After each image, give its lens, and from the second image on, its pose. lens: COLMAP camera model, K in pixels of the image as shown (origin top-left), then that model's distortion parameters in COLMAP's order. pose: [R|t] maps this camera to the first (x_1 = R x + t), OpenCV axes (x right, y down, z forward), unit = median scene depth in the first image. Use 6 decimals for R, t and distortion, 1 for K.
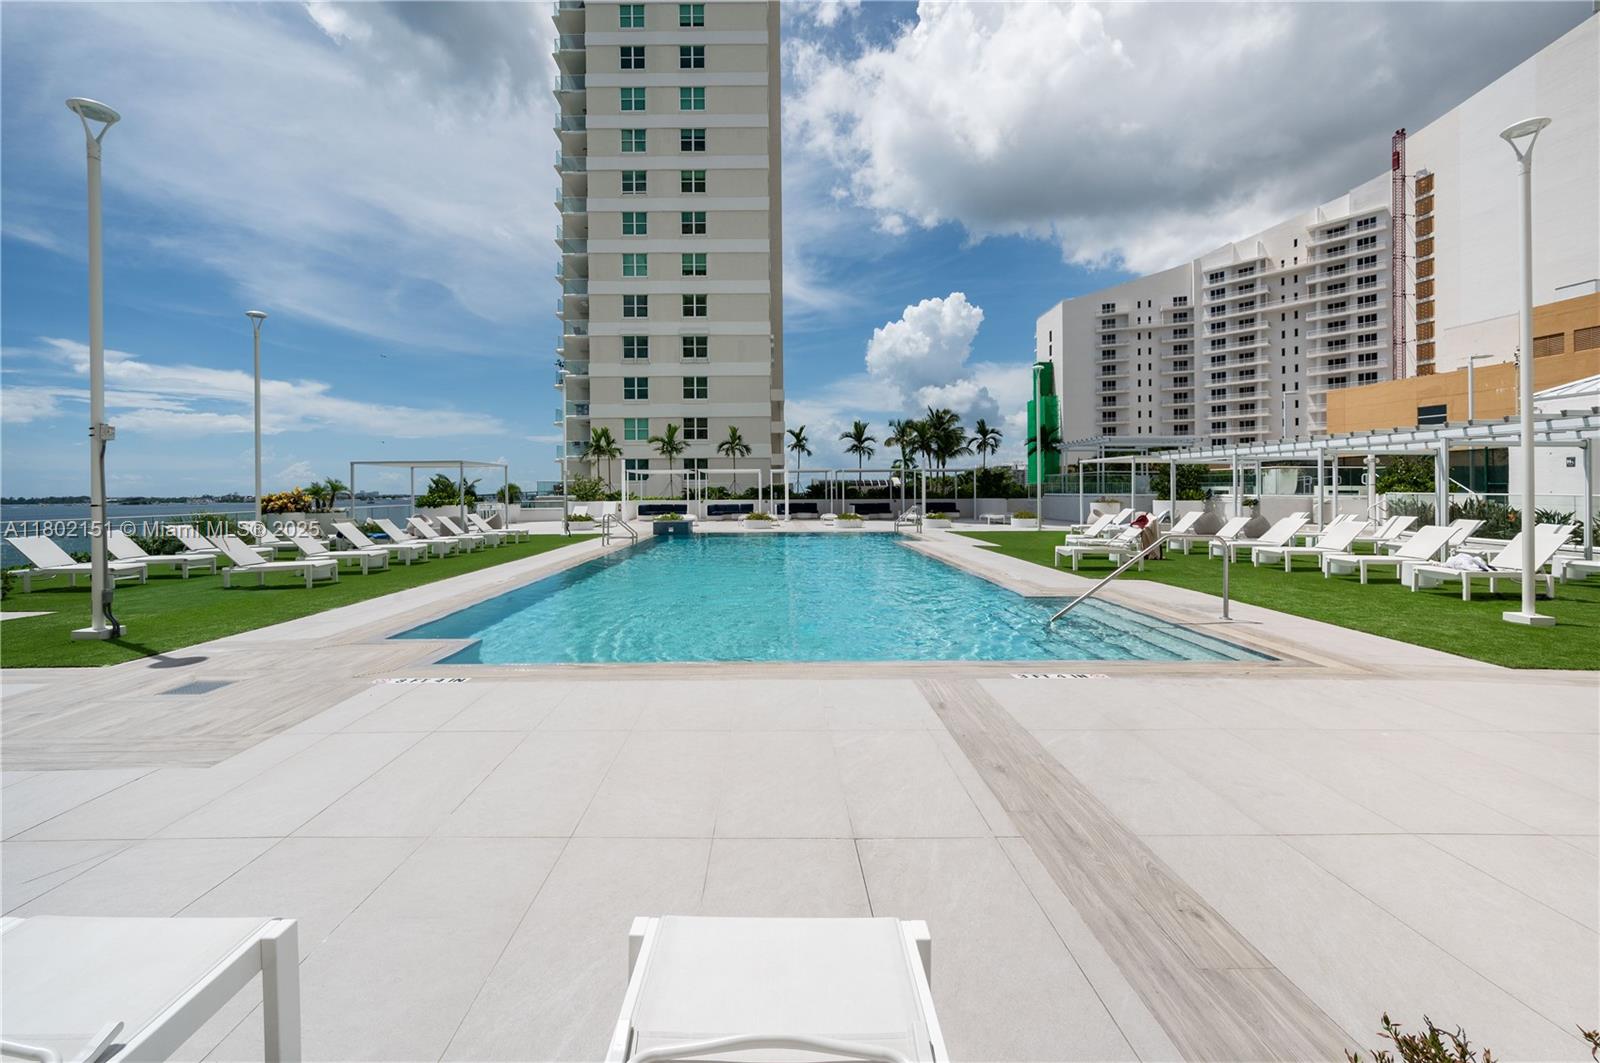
lens RADIAL K [[663.4, 0, 757.3], [0, 663.4, 493.3], [0, 0, 1]] dist [-0.007609, 0.001213]
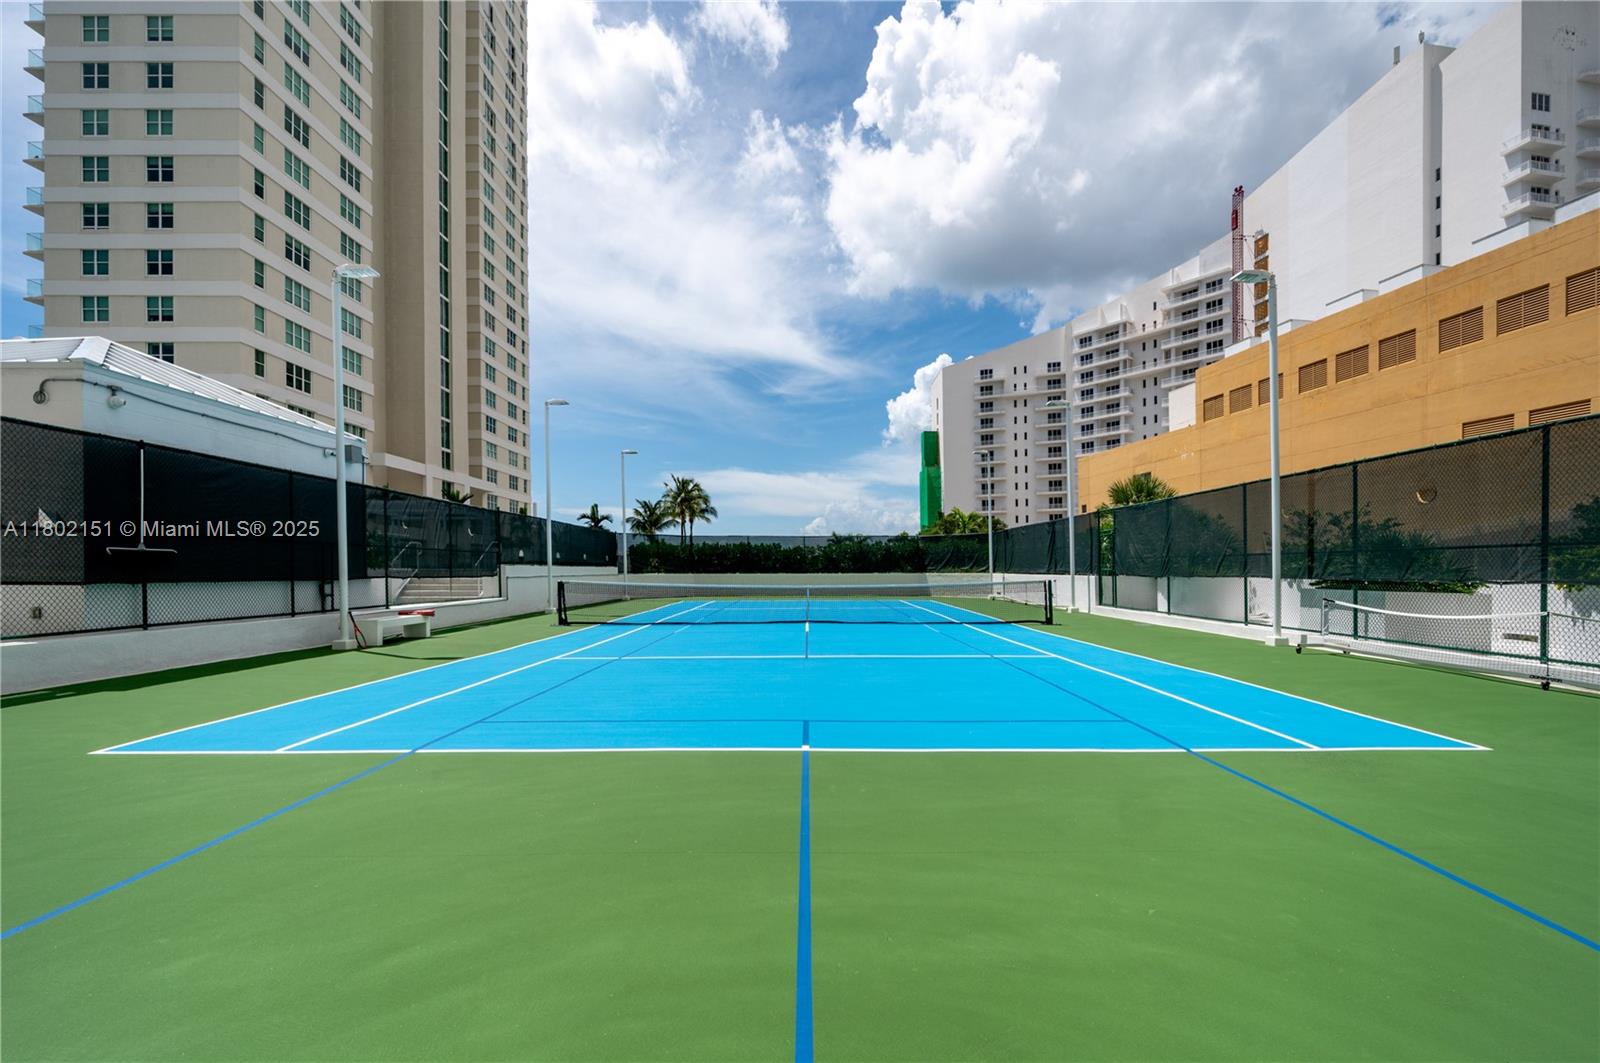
lens RADIAL K [[676.9, 0, 935.3], [0, 676.9, 565.2], [0, 0, 1]] dist [-0.010791, 0.001302]
pose [[0.999471, -0.000722, 0.032523, 0.473008], [0.000999, 0.999964, -0.008478, 0.001900], [-0.032515, 0.008506, 0.999435, 0.042616]]
